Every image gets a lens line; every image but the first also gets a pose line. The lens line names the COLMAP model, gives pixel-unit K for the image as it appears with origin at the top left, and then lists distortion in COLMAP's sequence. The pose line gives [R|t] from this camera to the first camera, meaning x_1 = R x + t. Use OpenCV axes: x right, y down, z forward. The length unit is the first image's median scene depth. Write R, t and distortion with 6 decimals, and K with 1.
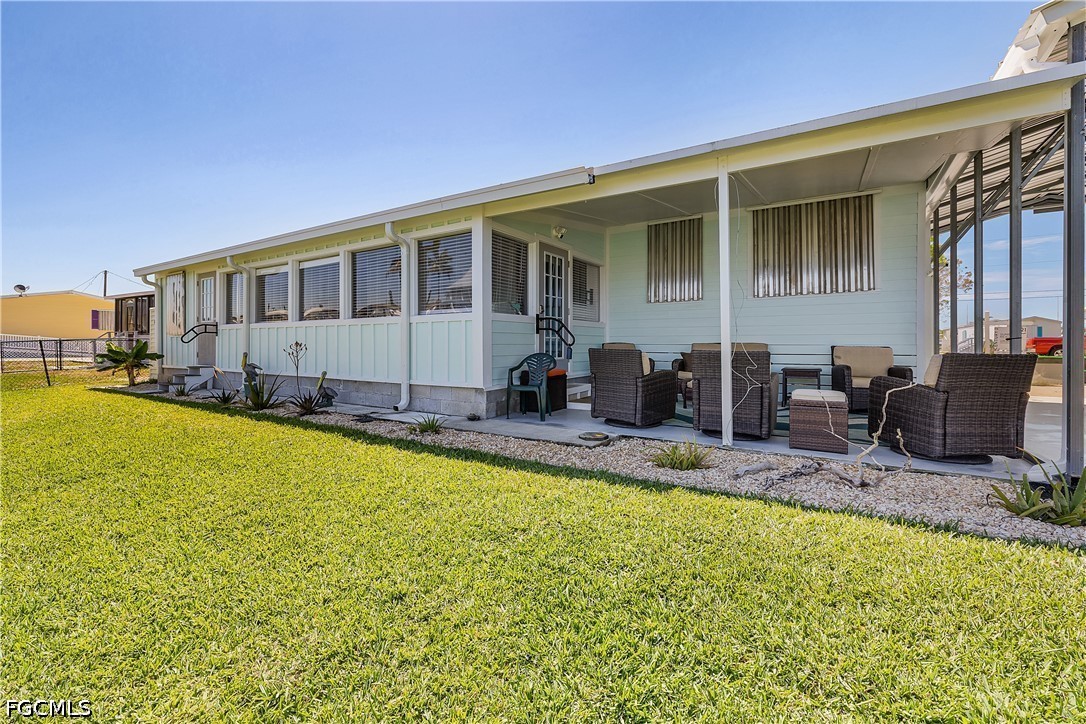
lens RADIAL K [[451.6, 0, 540.9], [0, 451.6, 343.0], [0, 0, 1]] dist [0.000020, 0.000232]
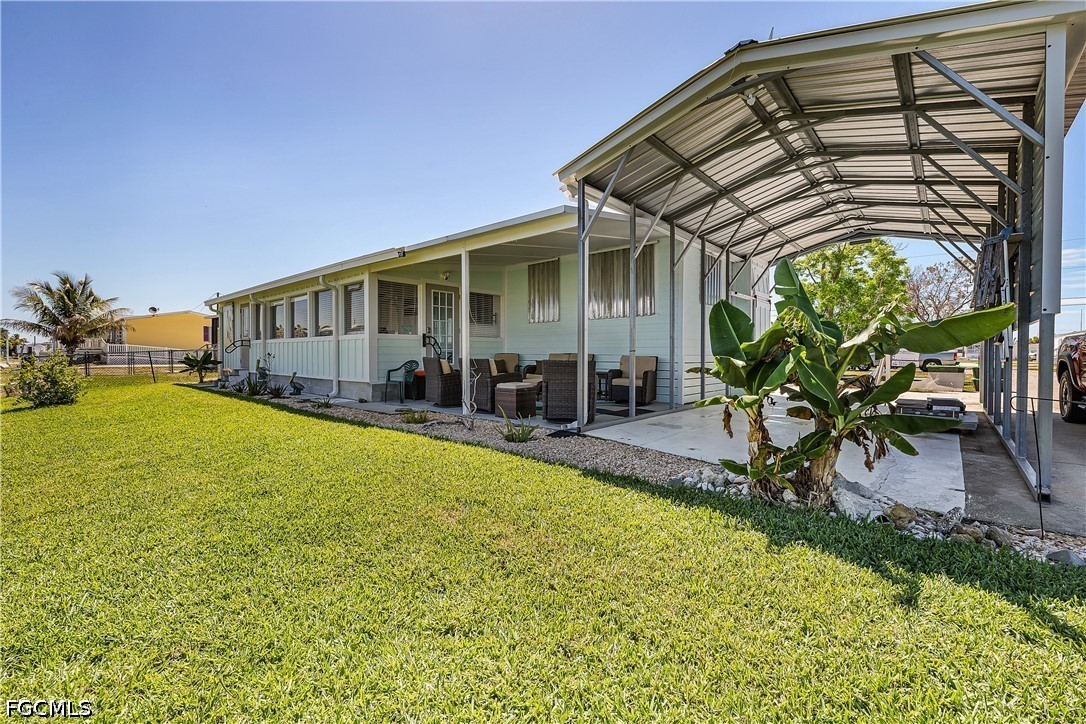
lens RADIAL K [[457.0, 0, 544.6], [0, 457.0, 353.7], [0, 0, 1]] dist [0.000679, 0.000053]
pose [[0.986829, 0.002274, -0.161750, 0.587563], [-0.002370, 0.999997, -0.000399, 0.000448], [0.161748, 0.000778, 0.986832, -0.370962]]
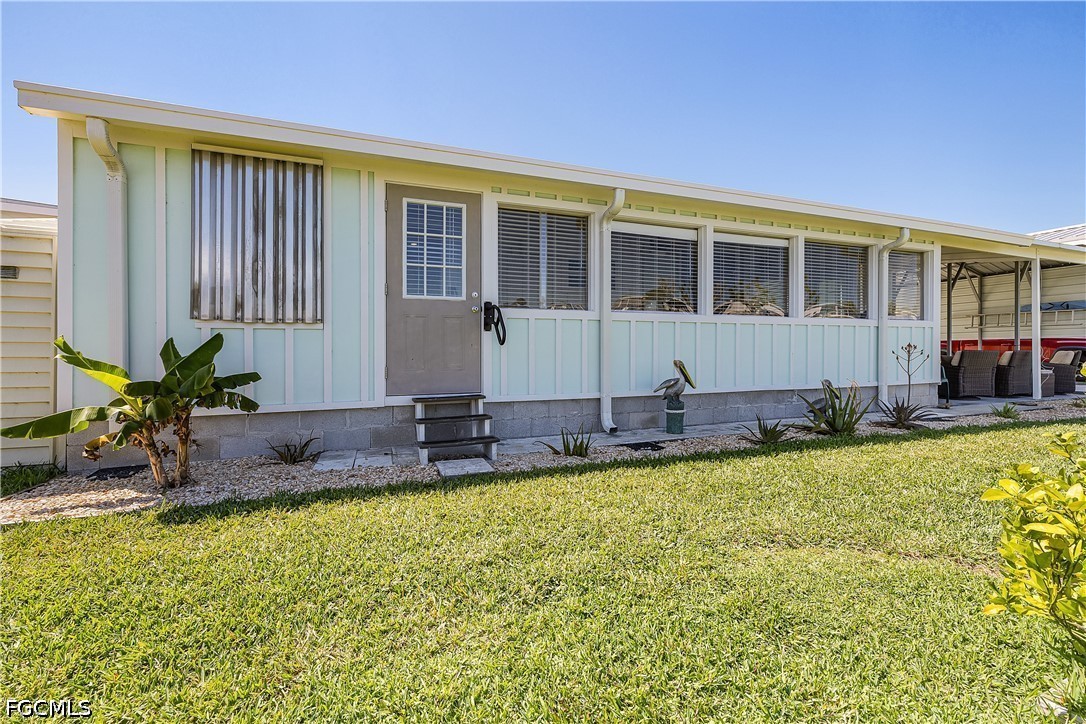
lens RADIAL K [[451.6, 0, 540.9], [0, 451.6, 343.0], [0, 0, 1]] dist [0.000020, 0.000232]
pose [[0.615829, 0.004583, 0.787866, -0.936429], [0.000526, 0.999980, -0.006228, 0.000481], [-0.787879, 0.004250, 0.615815, 0.576085]]
